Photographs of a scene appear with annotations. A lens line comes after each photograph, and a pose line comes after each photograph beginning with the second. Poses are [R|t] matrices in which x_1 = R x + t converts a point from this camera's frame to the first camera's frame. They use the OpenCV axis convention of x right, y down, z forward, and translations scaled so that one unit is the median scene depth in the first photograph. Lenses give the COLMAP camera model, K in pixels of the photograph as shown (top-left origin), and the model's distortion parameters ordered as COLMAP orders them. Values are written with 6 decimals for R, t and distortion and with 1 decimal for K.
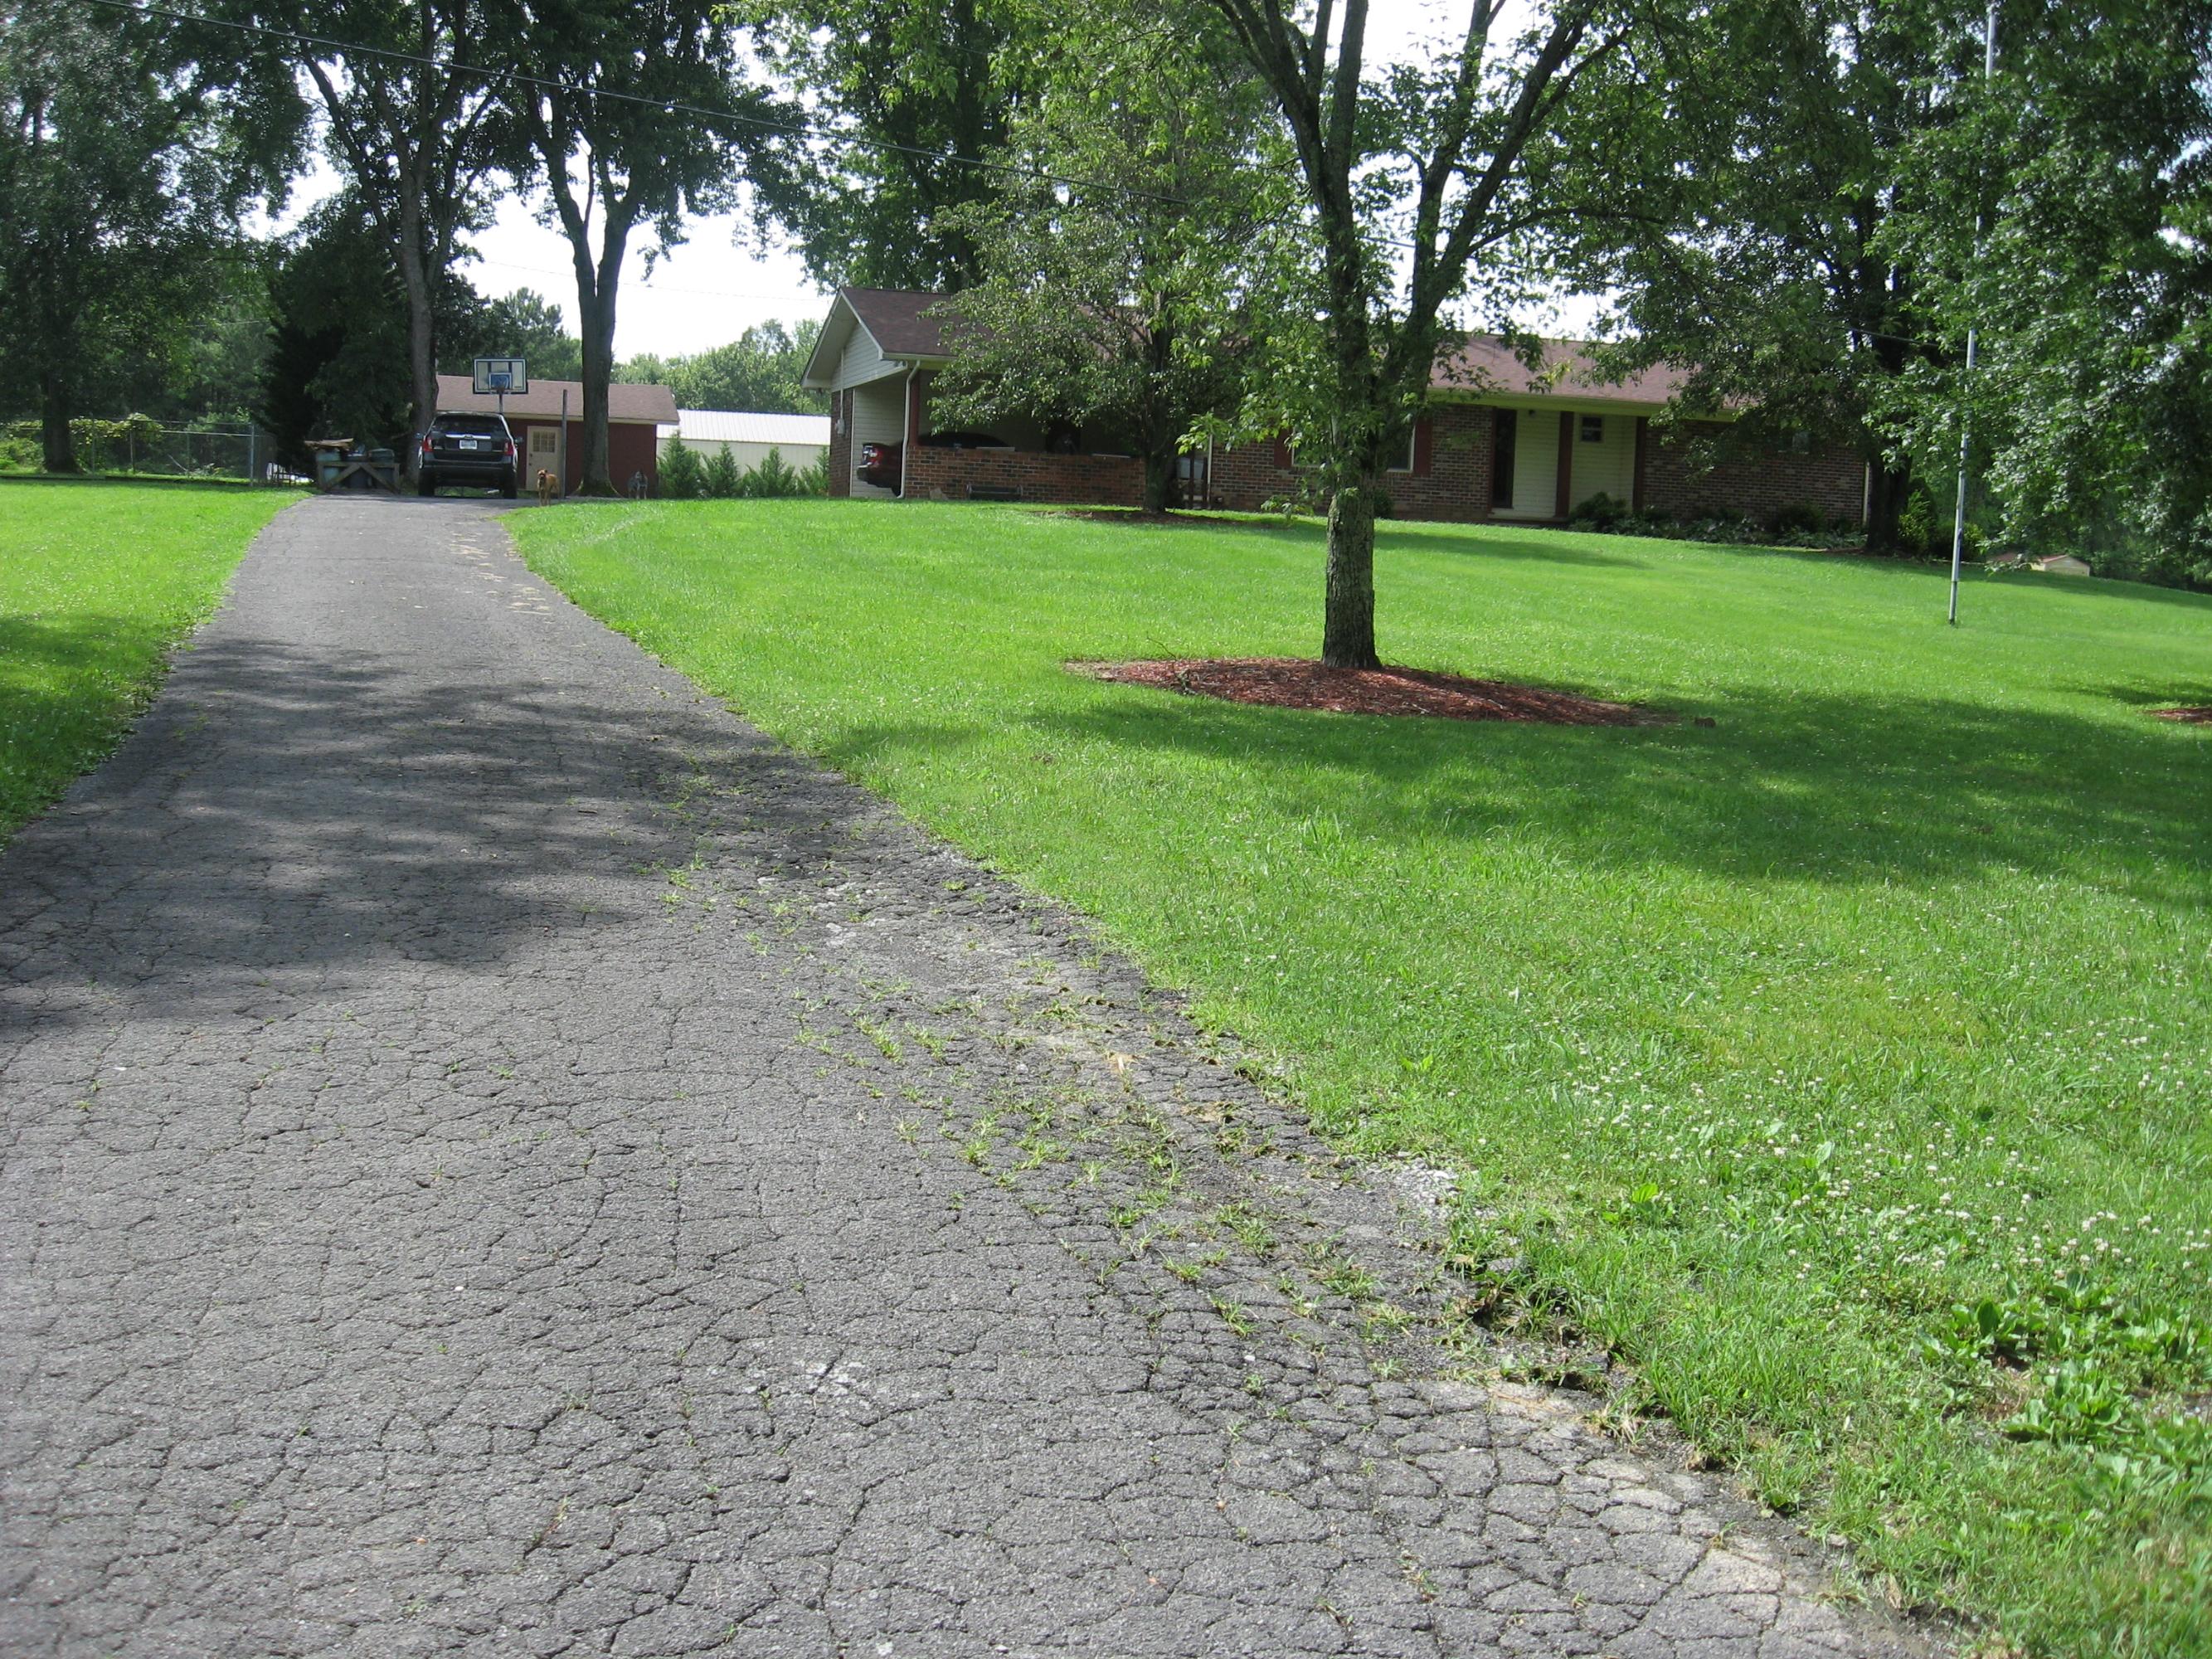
lens RADIAL K [[2320.0, 0, 1095.1], [0, 2320.0, 823.2], [0, 0, 1]] dist [-0.104587, 0.000000]
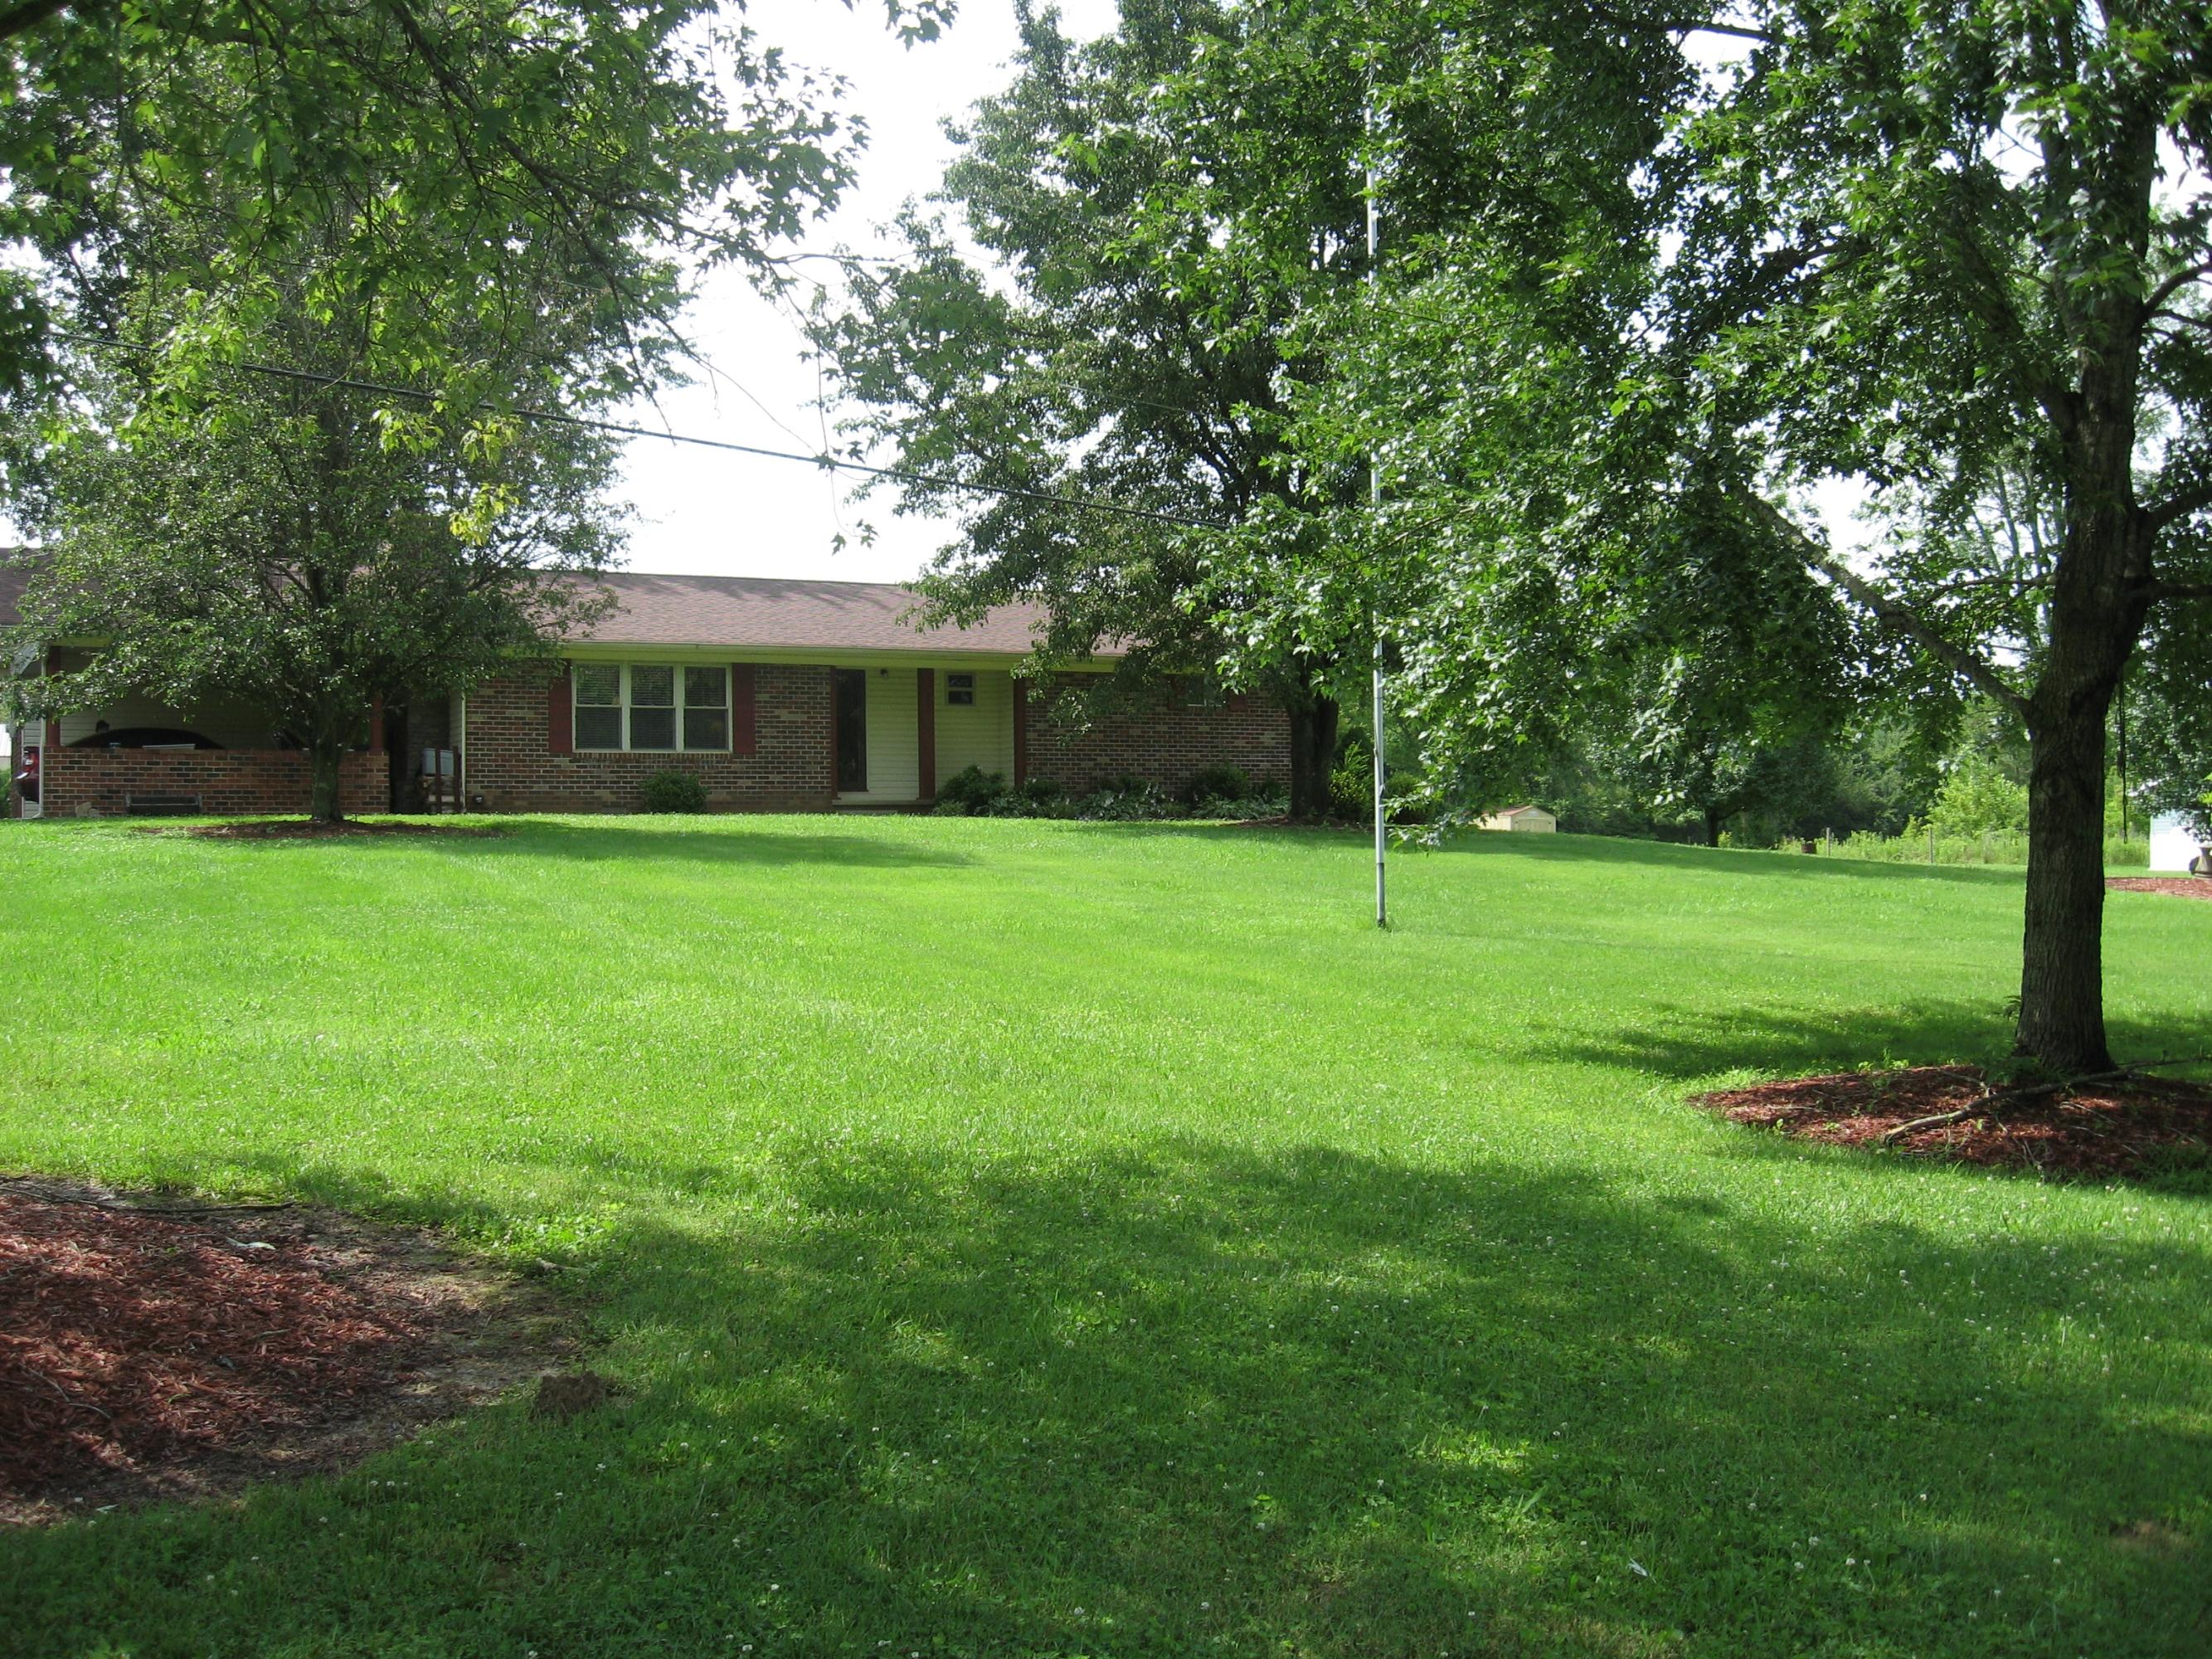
lens RADIAL K [[2320.0, 0, 1106.3], [0, 2320.0, 816.9], [0, 0, 1]] dist [-0.104587, 0.000000]
pose [[0.974425, -0.049937, 0.219095, 0.096707], [0.077469, 0.989876, -0.118929, -0.028590], [-0.210938, 0.132861, 0.968428, 0.228966]]
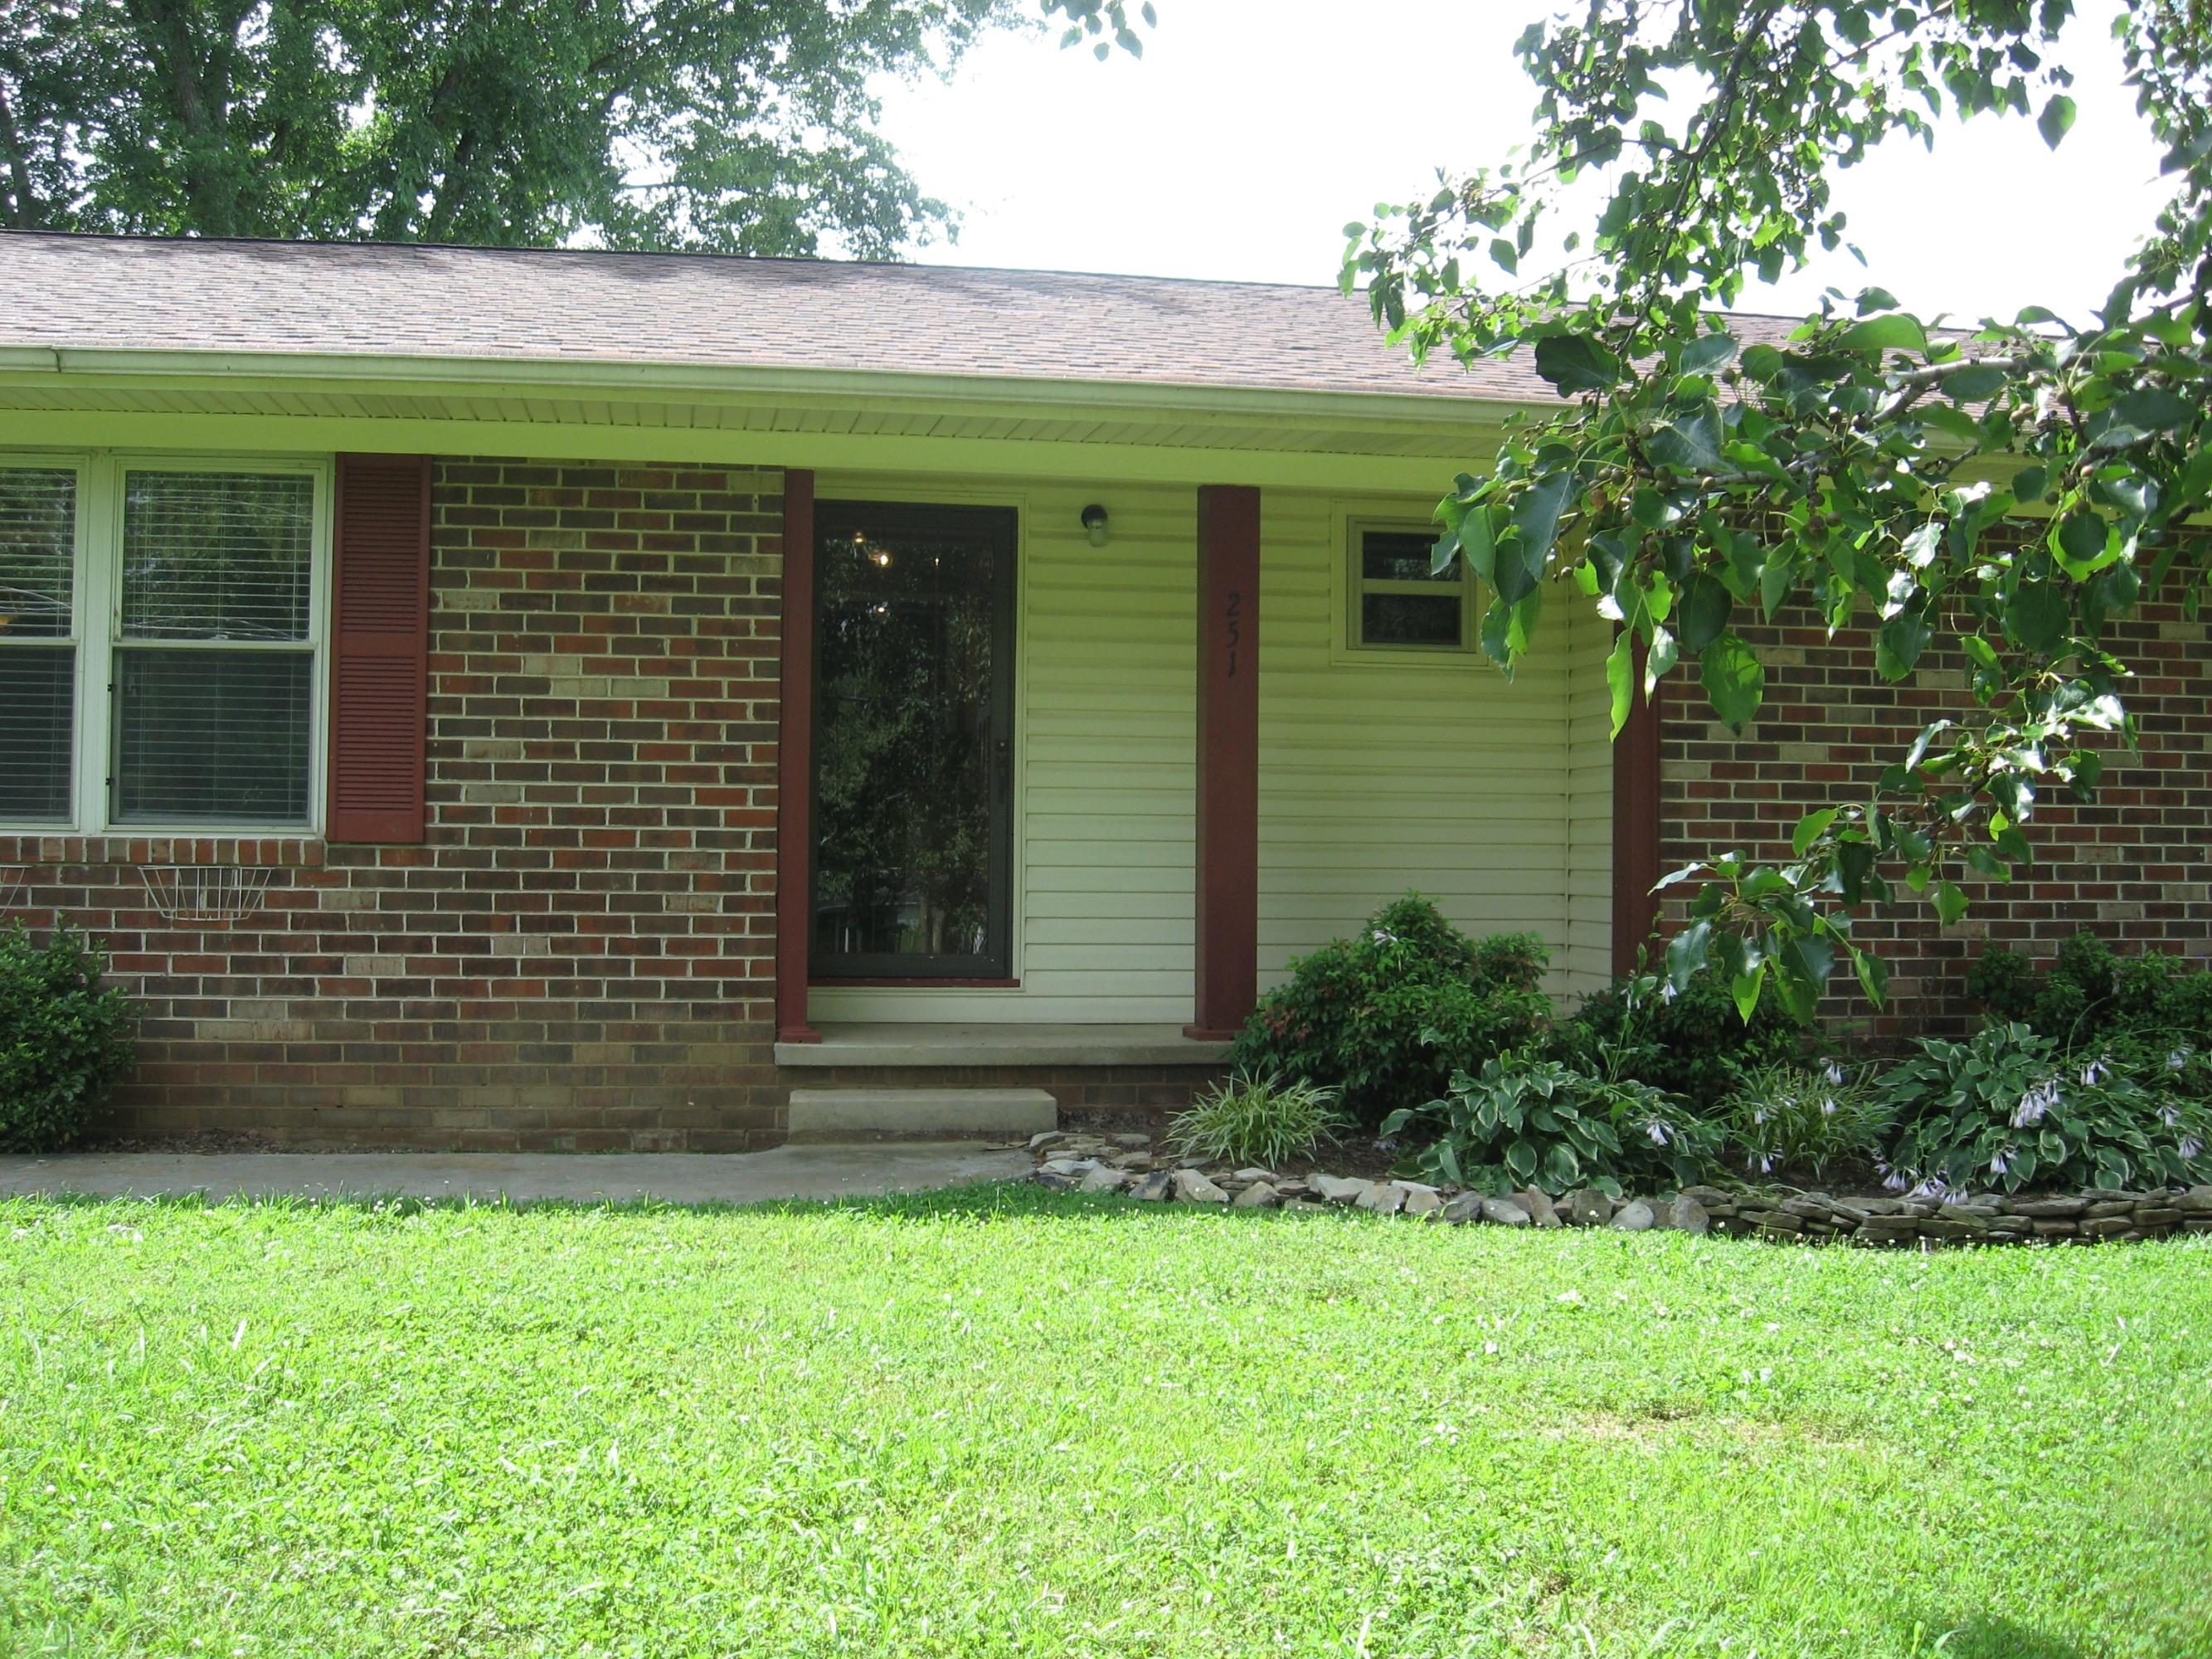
lens RADIAL K [[2320.0, 0, 1097.2], [0, 2320.0, 819.5], [0, 0, 1]] dist [-0.104587, 0.000000]
pose [[0.993217, -0.031598, -0.111900, 0.242881], [0.015441, 0.989687, -0.142409, -0.139780], [0.115246, 0.139716, 0.983462, 0.914563]]
